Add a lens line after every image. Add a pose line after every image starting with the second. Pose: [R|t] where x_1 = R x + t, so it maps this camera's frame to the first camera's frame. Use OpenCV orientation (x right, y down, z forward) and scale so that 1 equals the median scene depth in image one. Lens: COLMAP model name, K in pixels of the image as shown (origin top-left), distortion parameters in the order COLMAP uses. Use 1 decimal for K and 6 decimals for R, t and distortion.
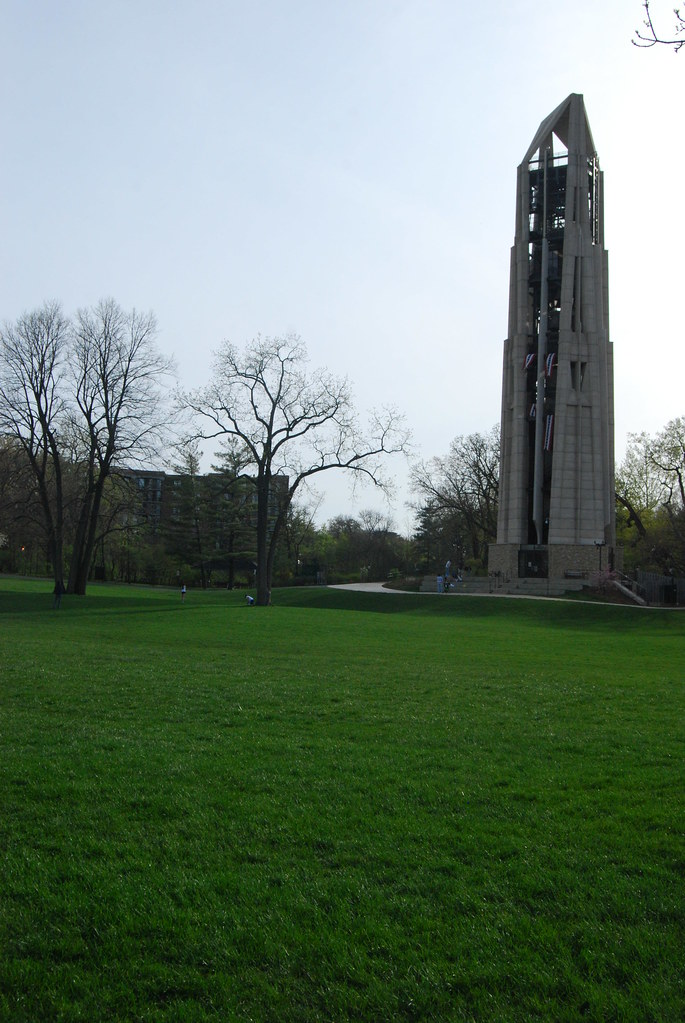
lens RADIAL K [[1096.4, 0, 342.5], [0, 1096.4, 511.5], [0, 0, 1]] dist [-0.086841, -0.002244]
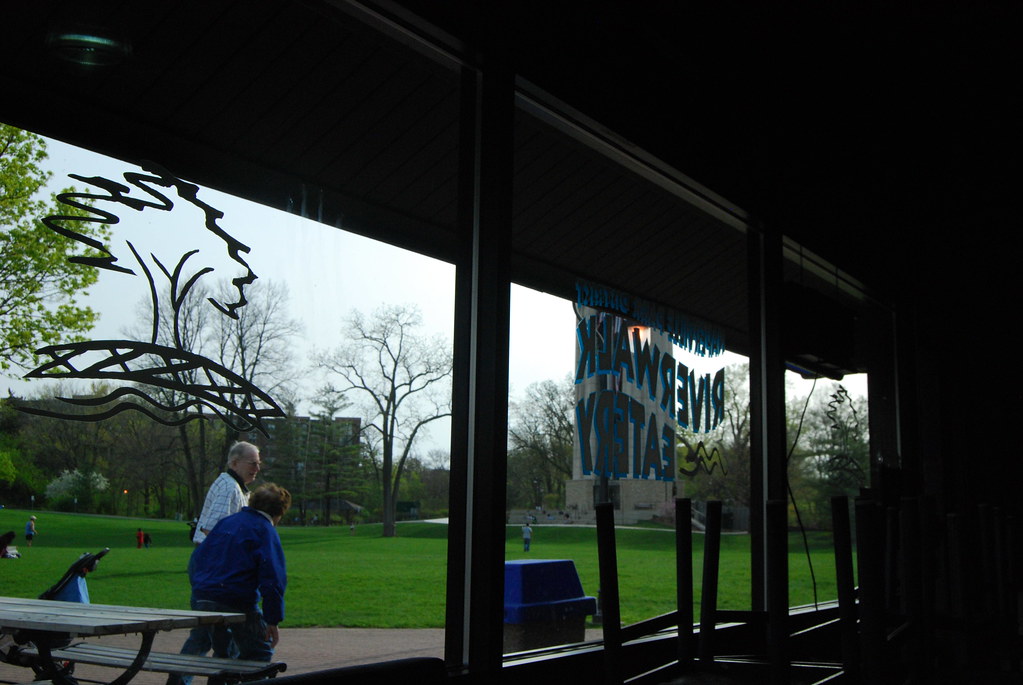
lens RADIAL K [[1096.4, 0, 511.5], [0, 1096.4, 342.5], [0, 0, 1]] dist [-0.086841, -0.002244]
pose [[0.993780, -0.003757, 0.111294, -0.052930], [0.014523, 0.995268, -0.096076, -0.004255], [-0.110407, 0.097094, 0.989132, -0.130196]]
